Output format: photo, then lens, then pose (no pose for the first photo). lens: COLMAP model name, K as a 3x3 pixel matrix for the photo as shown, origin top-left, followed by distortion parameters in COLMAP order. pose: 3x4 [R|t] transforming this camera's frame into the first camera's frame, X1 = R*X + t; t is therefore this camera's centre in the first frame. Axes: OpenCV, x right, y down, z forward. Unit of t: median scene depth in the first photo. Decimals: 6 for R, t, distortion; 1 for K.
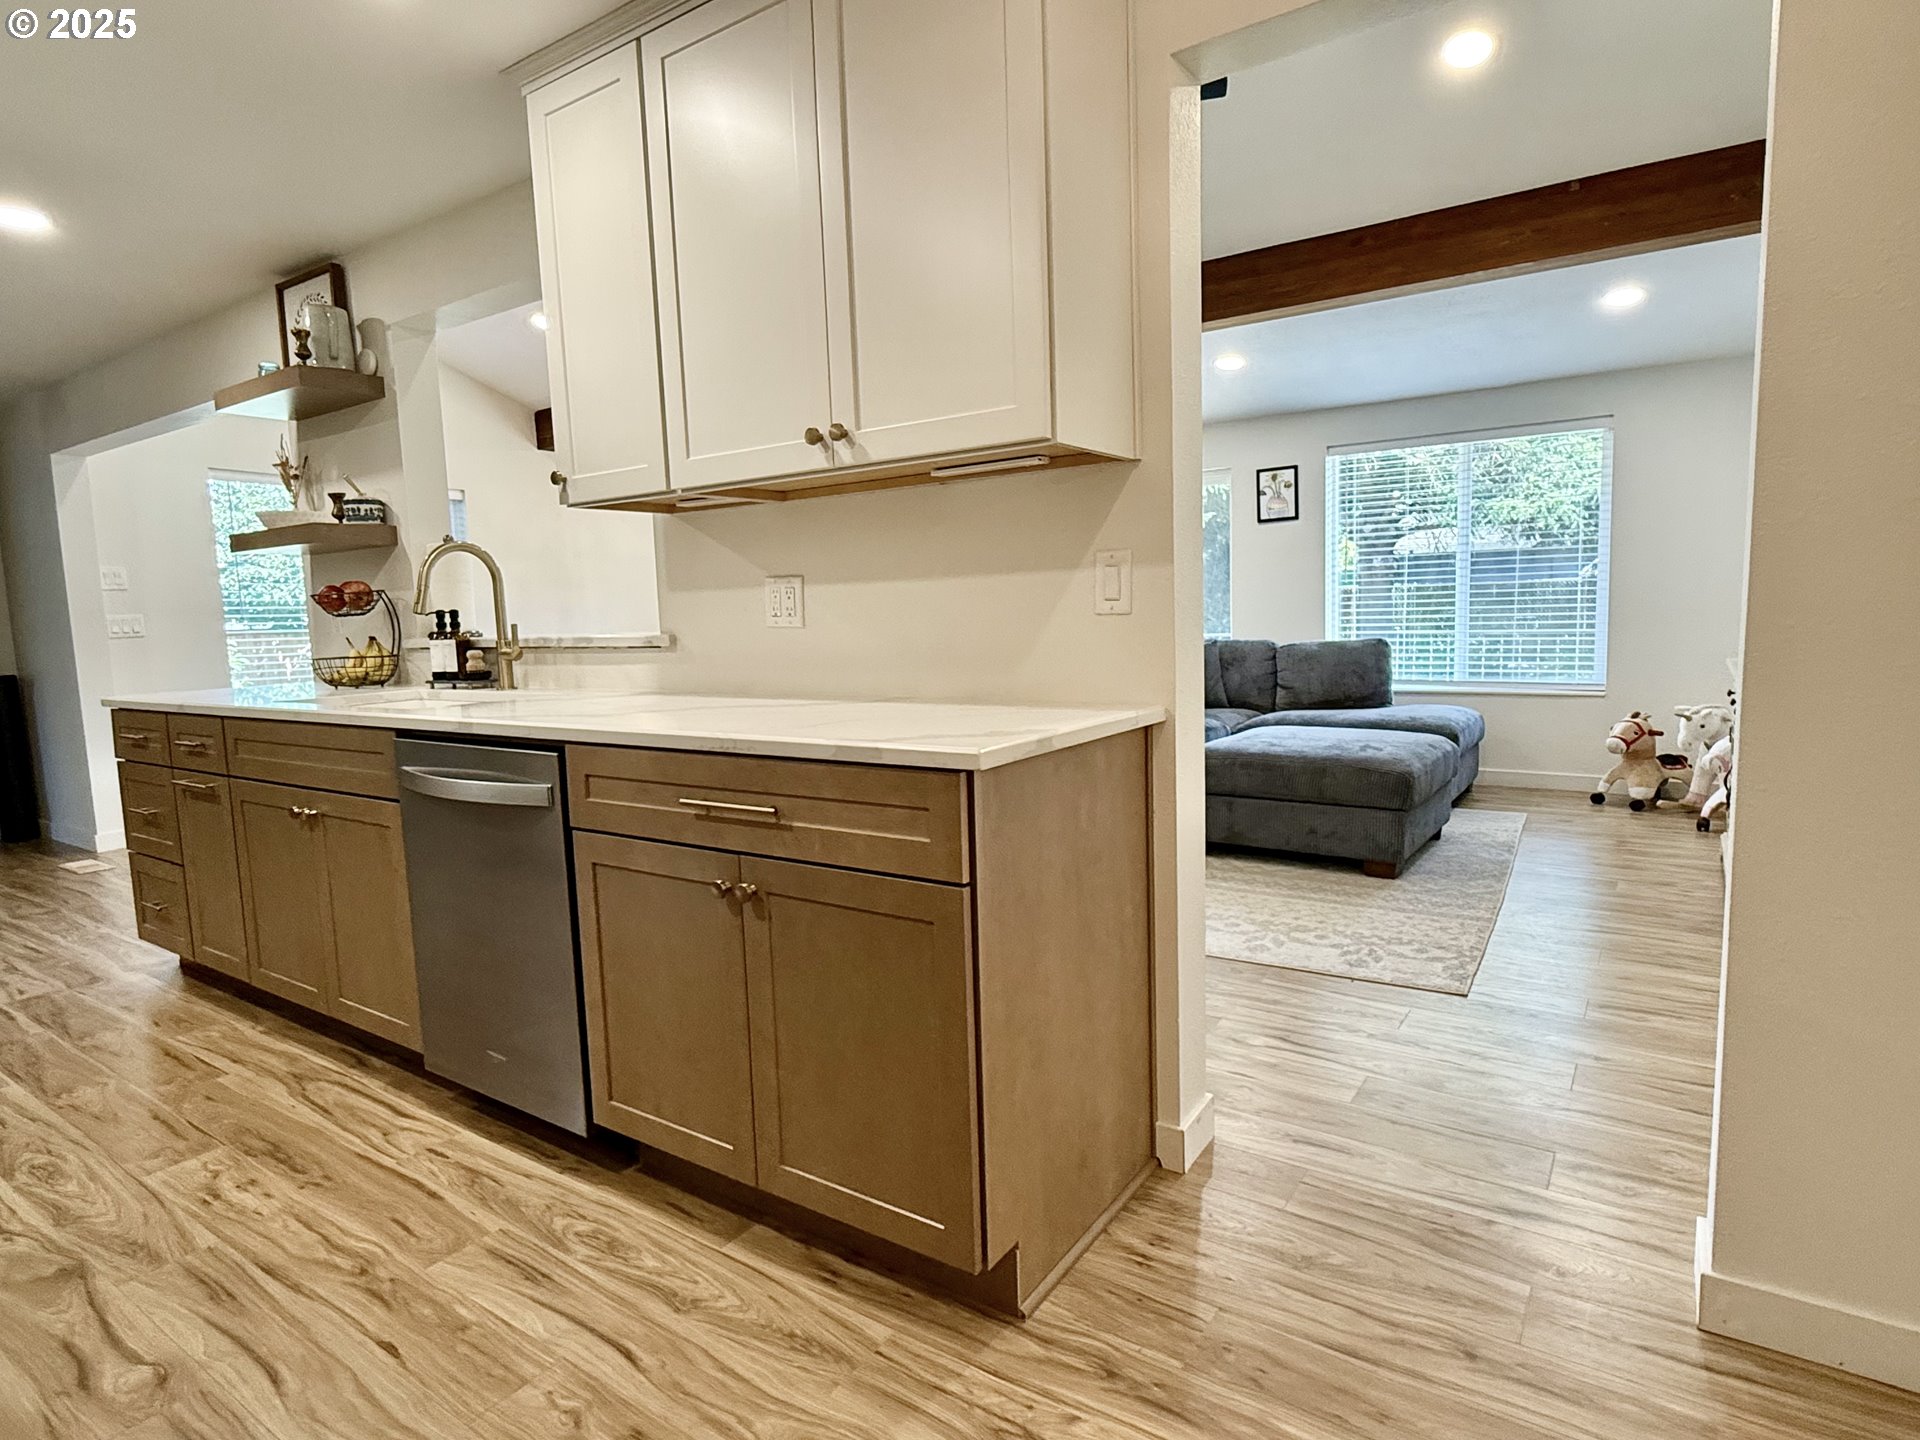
lens RADIAL K [[1029.7, 0, 942.4], [0, 1029.7, 725.1], [0, 0, 1]] dist [0.004092, 0.000381]
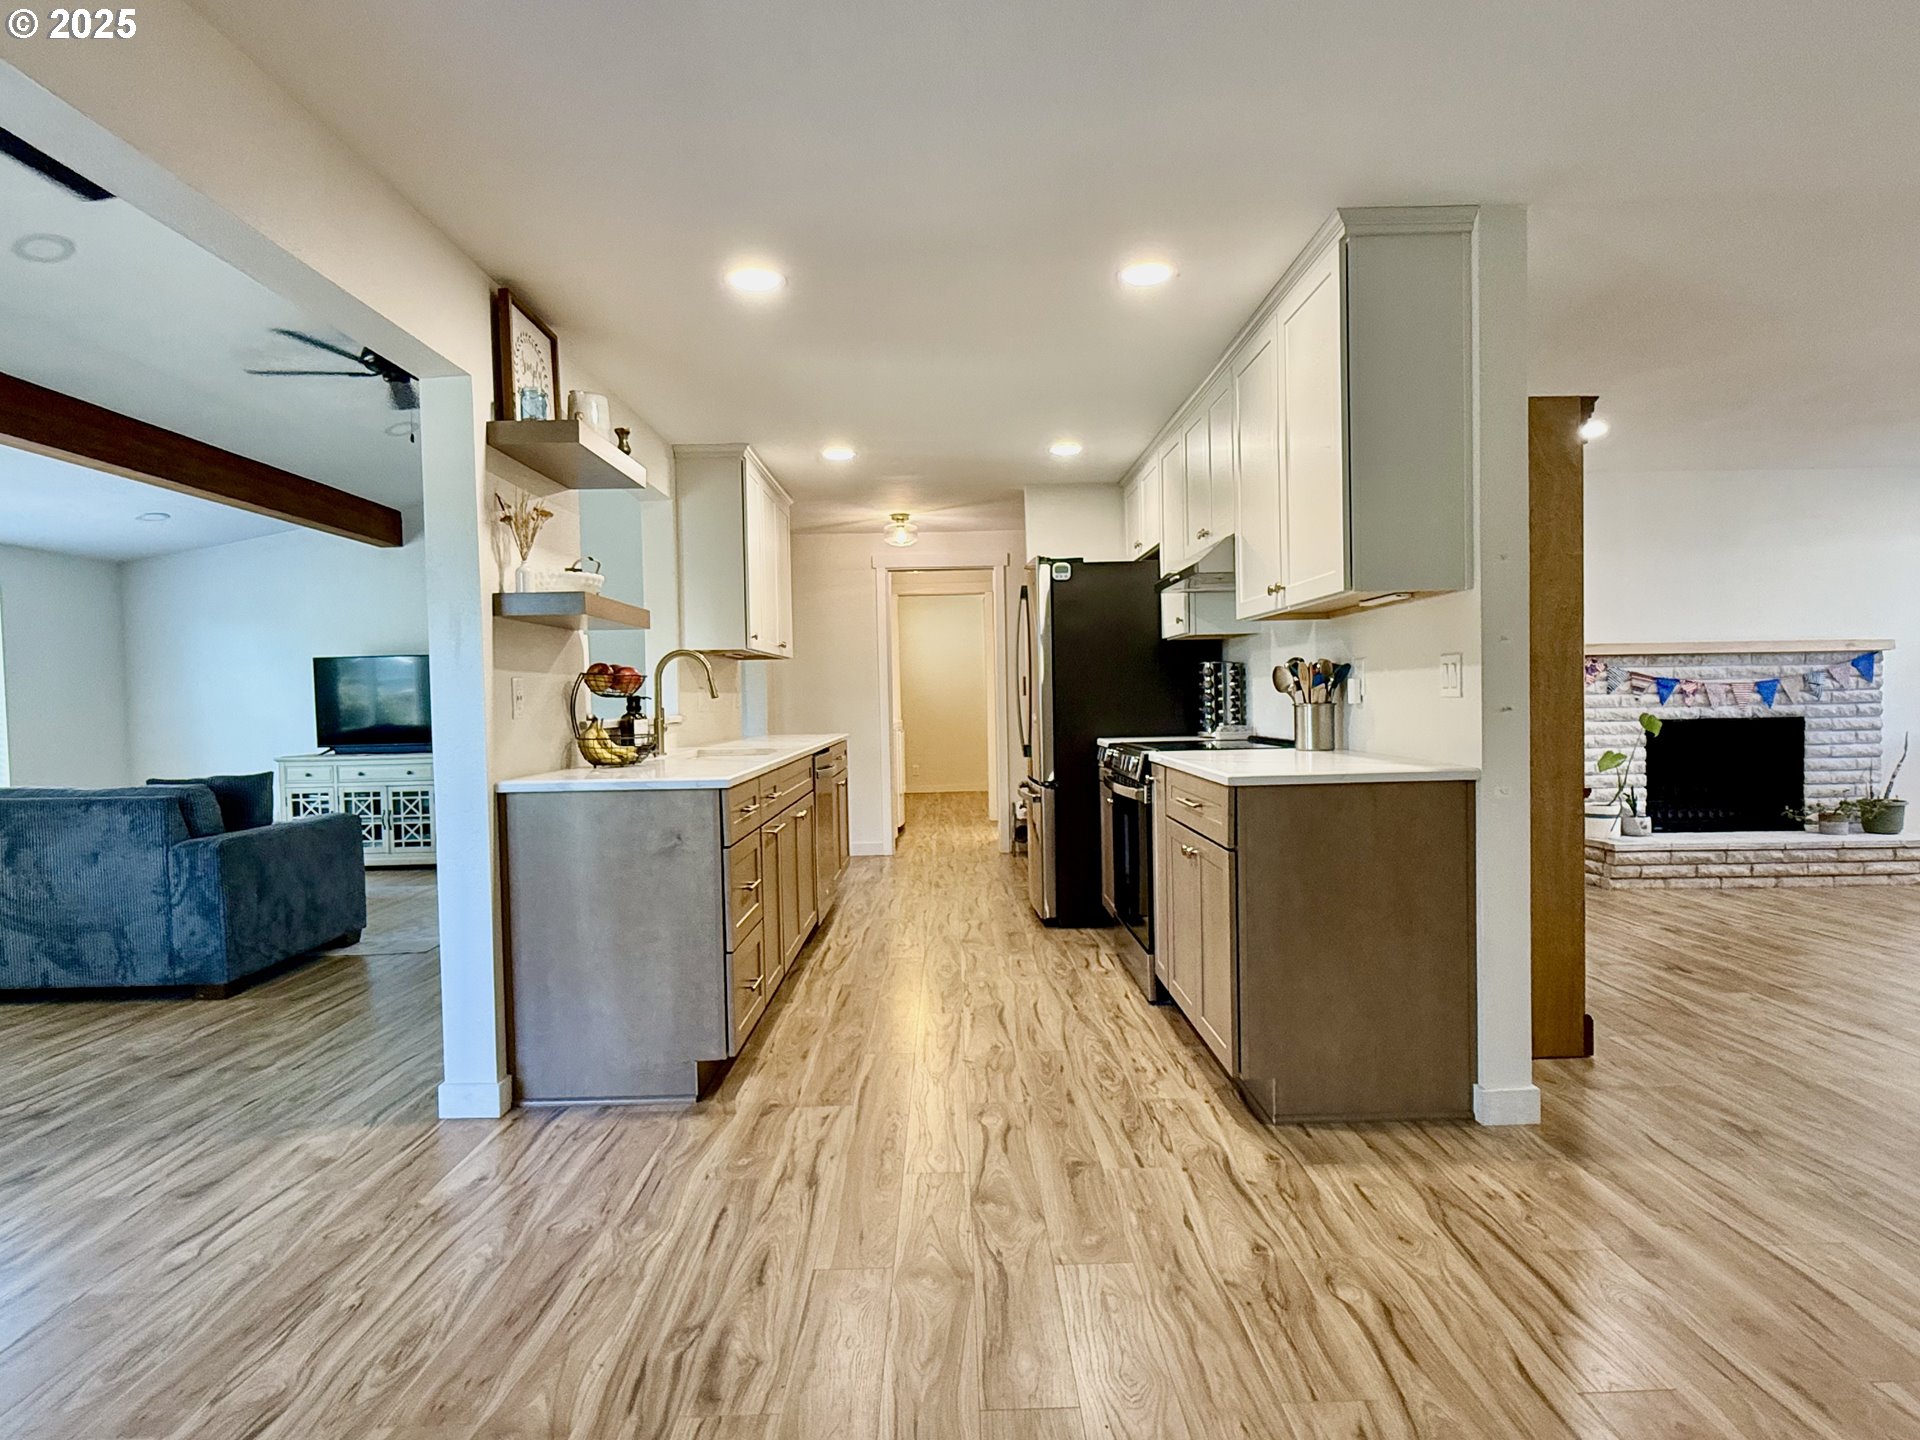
lens RADIAL K [[1017.1, 0, 953.1], [0, 1017.1, 727.3], [0, 0, 1]] dist [0.013393, -0.006531]
pose [[-0.568321, 0.020075, 0.822562, -2.131857], [0.132994, 0.988798, 0.067755, -0.133469], [-0.811988, 0.147902, -0.564625, 1.733500]]
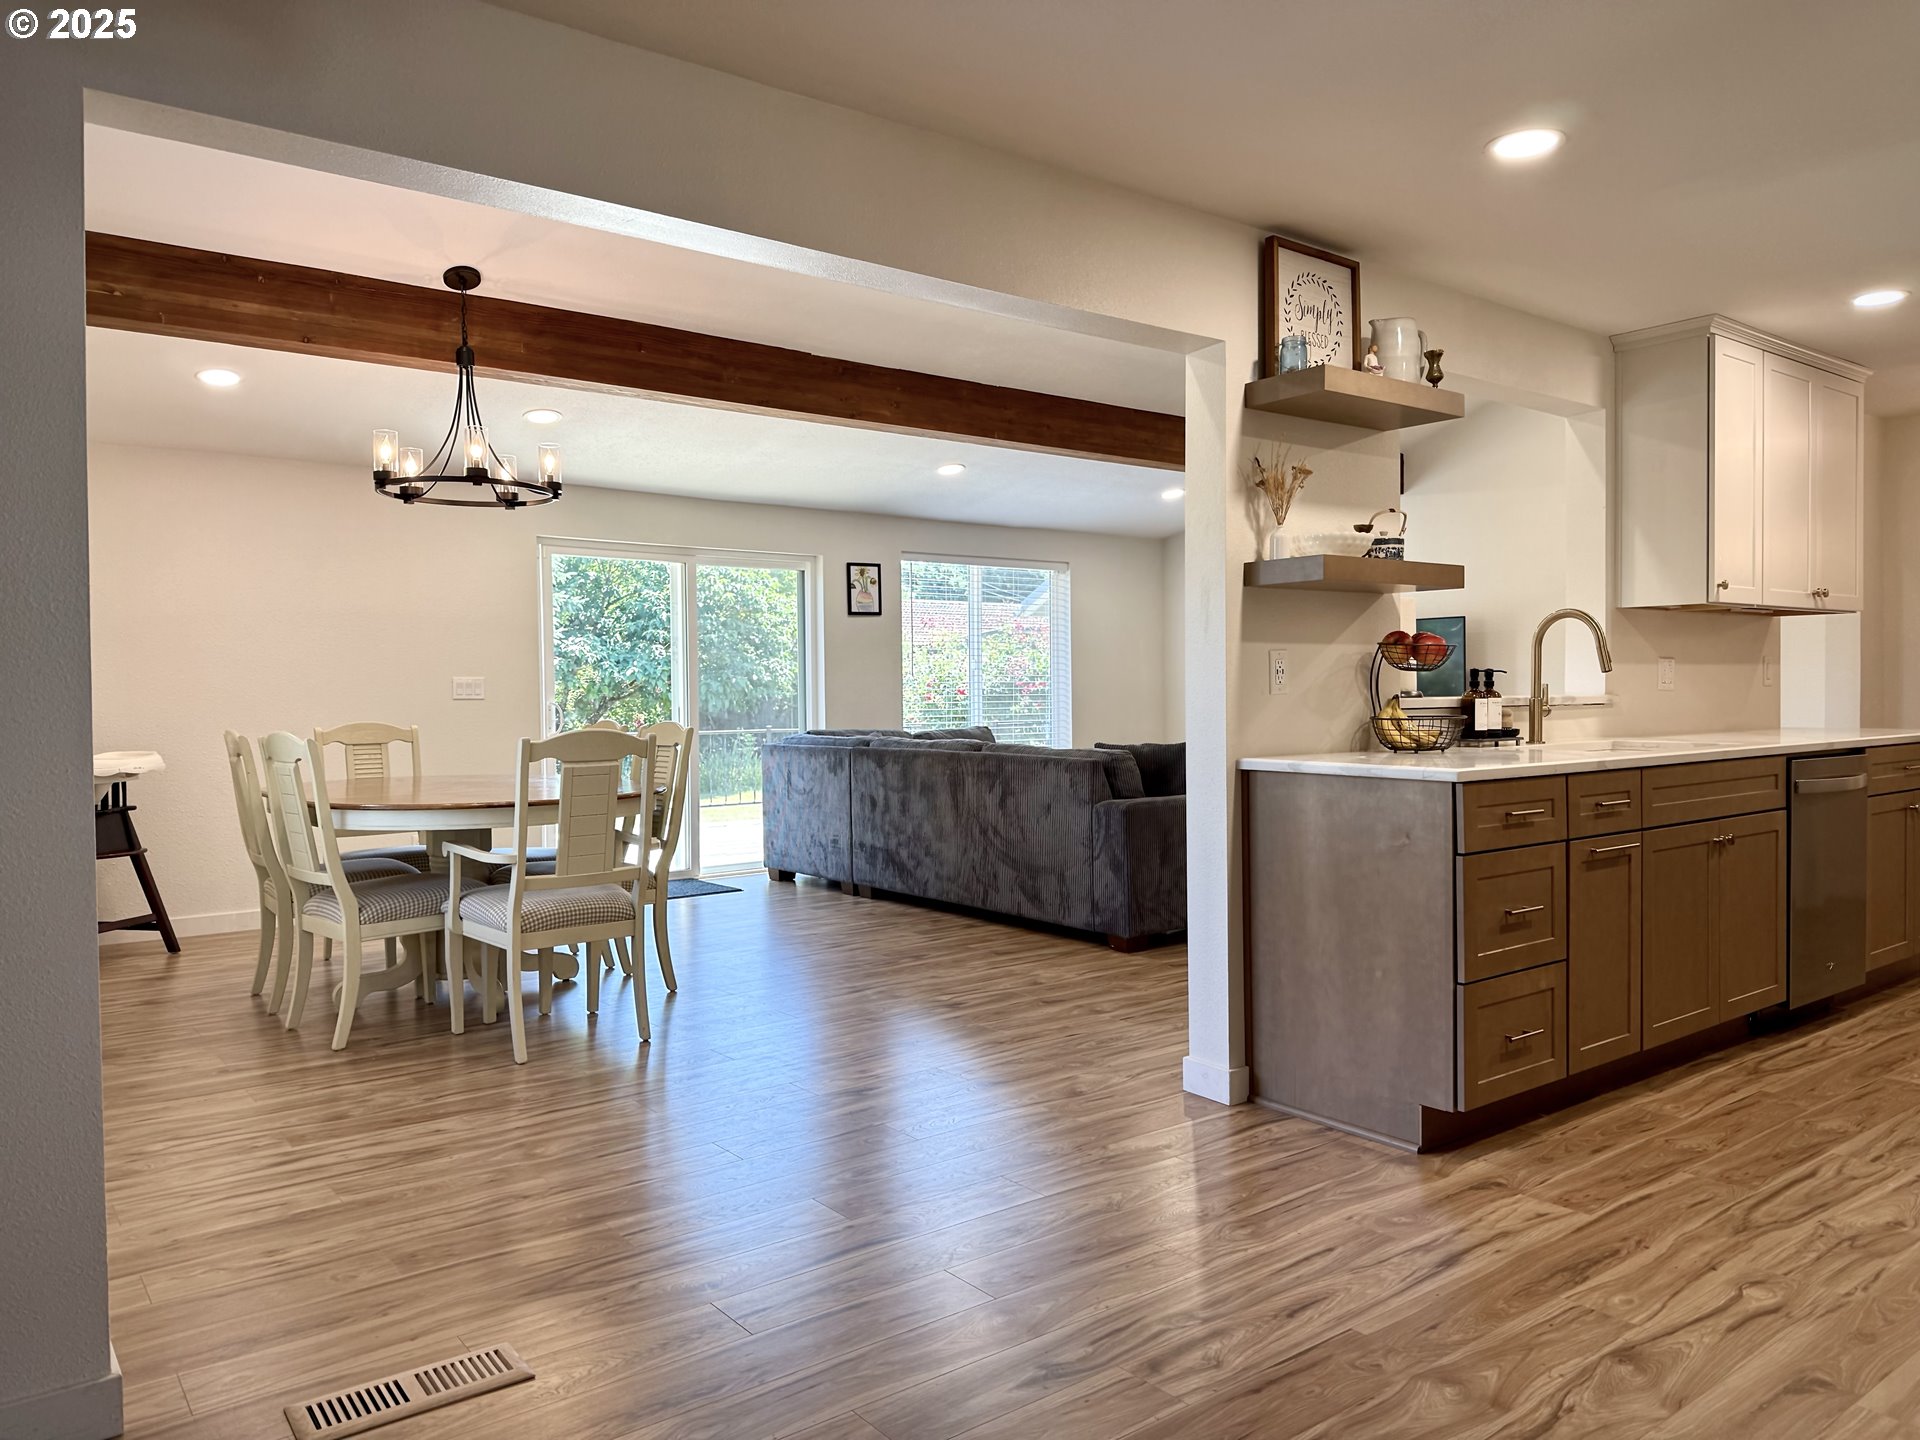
lens RADIAL K [[1337.8, 0, 944.9], [0, 1337.8, 717.8], [0, 0, 1]] dist [0.009395, -0.023217]
pose [[0.321456, 0.008180, 0.946889, -2.362279], [0.106827, 0.993266, -0.044846, -0.077442], [-0.940879, 0.115569, 0.318418, 1.356057]]
